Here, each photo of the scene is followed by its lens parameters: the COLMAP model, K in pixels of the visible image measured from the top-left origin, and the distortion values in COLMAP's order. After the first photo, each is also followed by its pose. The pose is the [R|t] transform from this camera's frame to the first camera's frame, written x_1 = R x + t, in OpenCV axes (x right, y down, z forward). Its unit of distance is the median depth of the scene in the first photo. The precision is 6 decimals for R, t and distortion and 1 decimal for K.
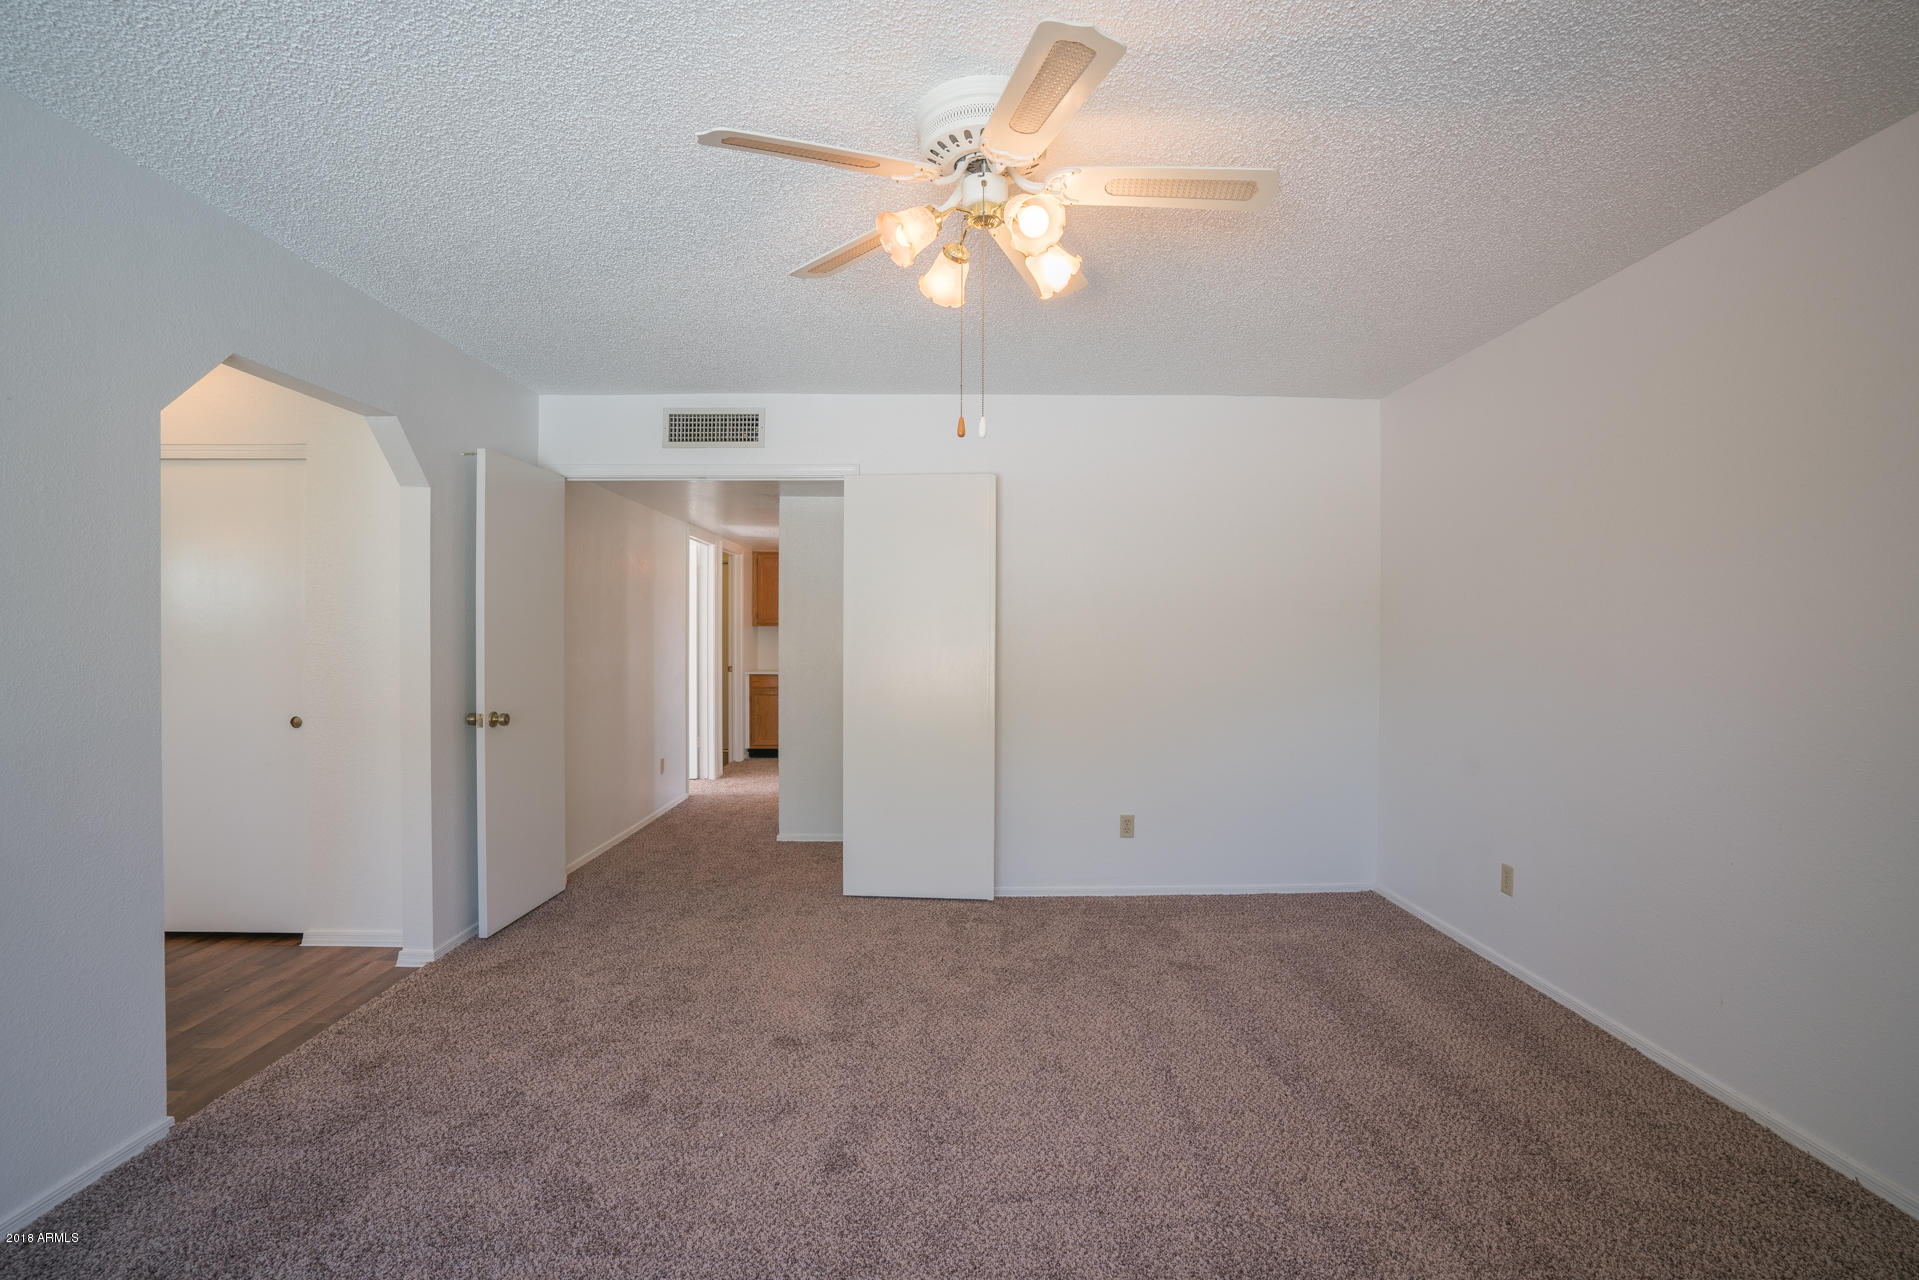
lens RADIAL K [[884.1, 0, 947.5], [0, 884.1, 650.9], [0, 0, 1]] dist [-0.040293, 0.004093]
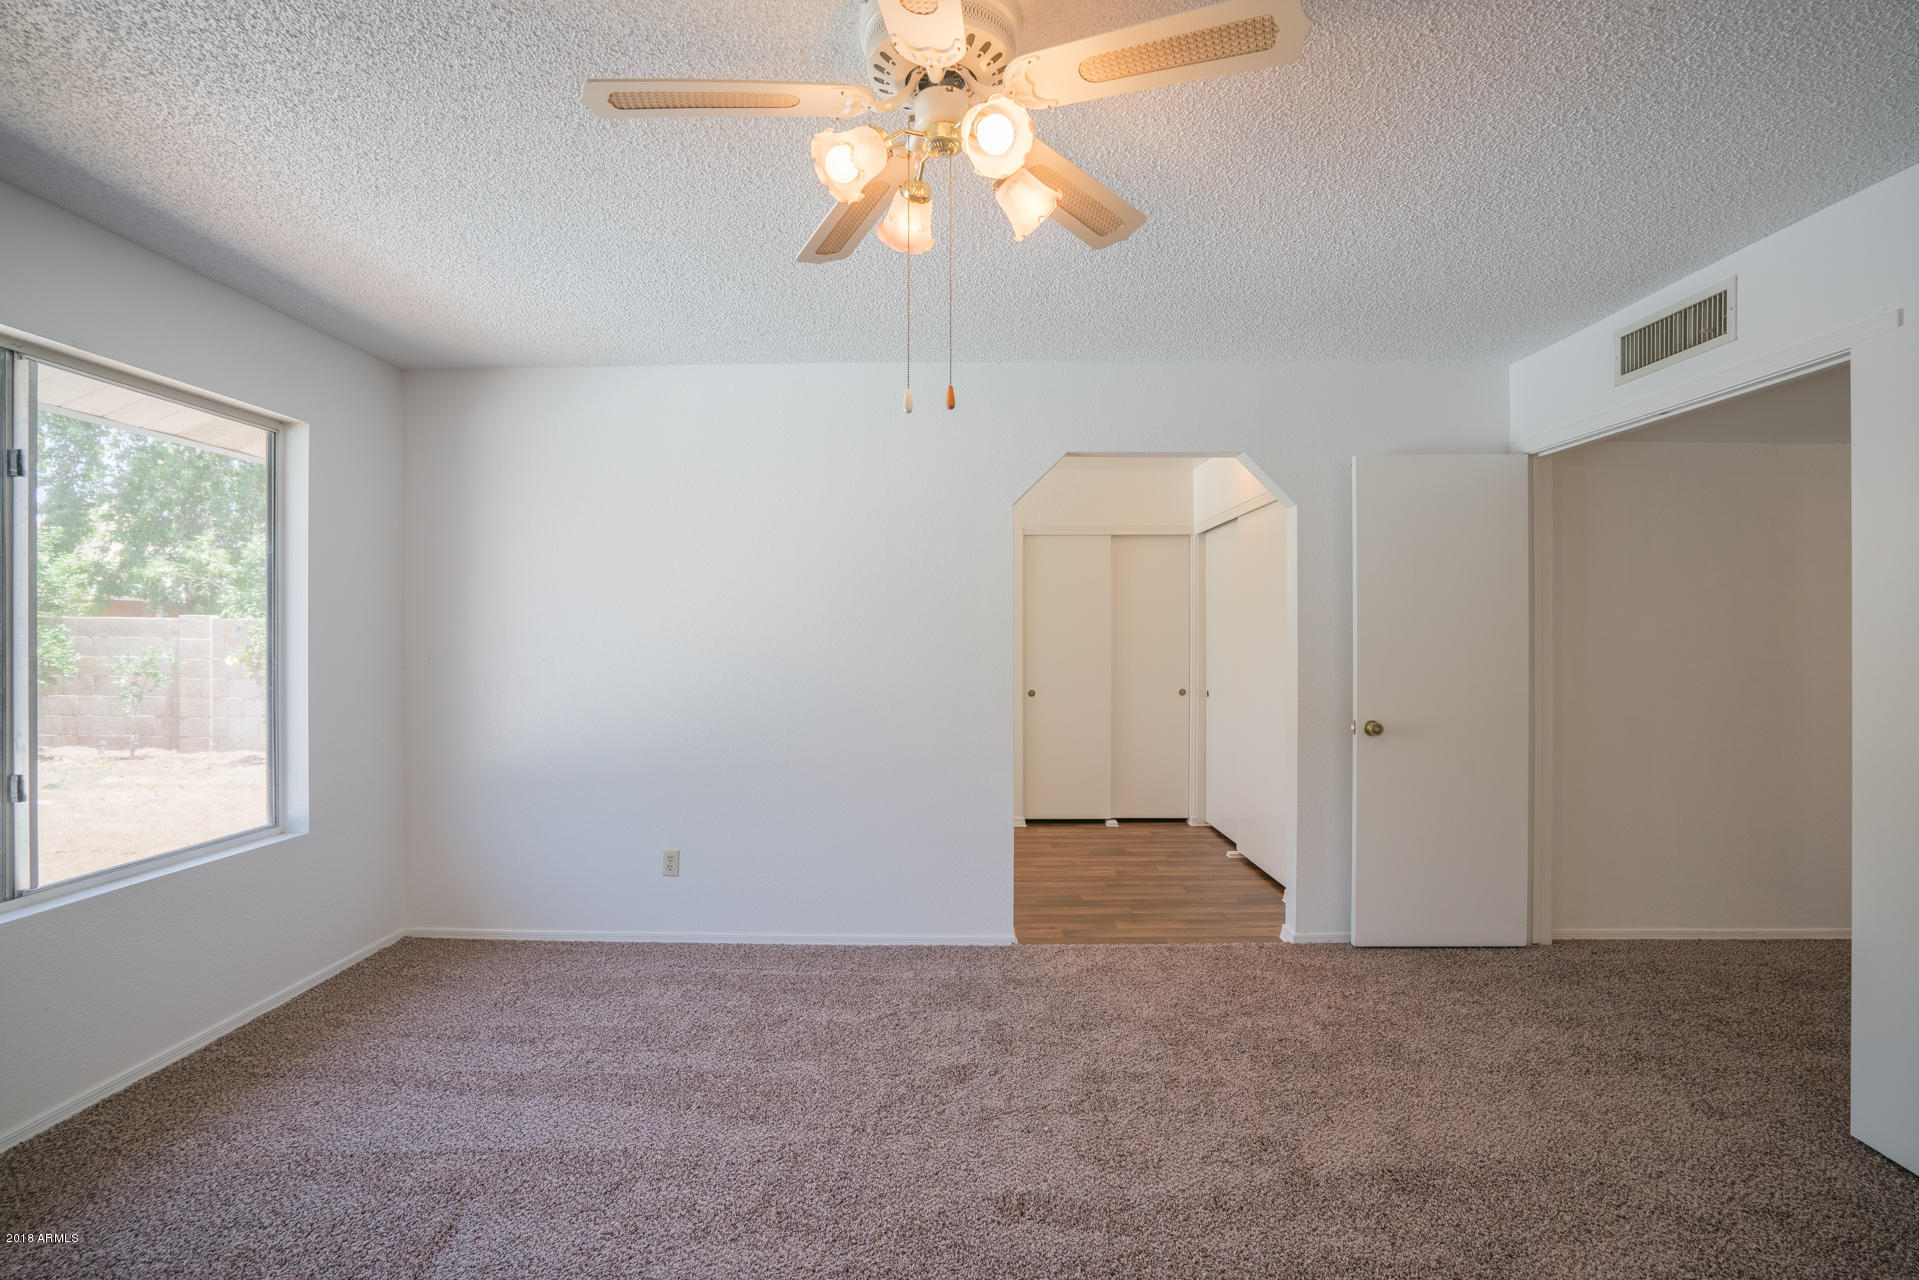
lens RADIAL K [[884.1, 0, 961.8], [0, 884.1, 640.9], [0, 0, 1]] dist [-0.040293, 0.004093]
pose [[-0.008671, -0.002504, -0.999959, 0.511893], [-0.021136, 0.999774, -0.002320, -0.007617], [0.999739, 0.021115, -0.008722, 0.599739]]
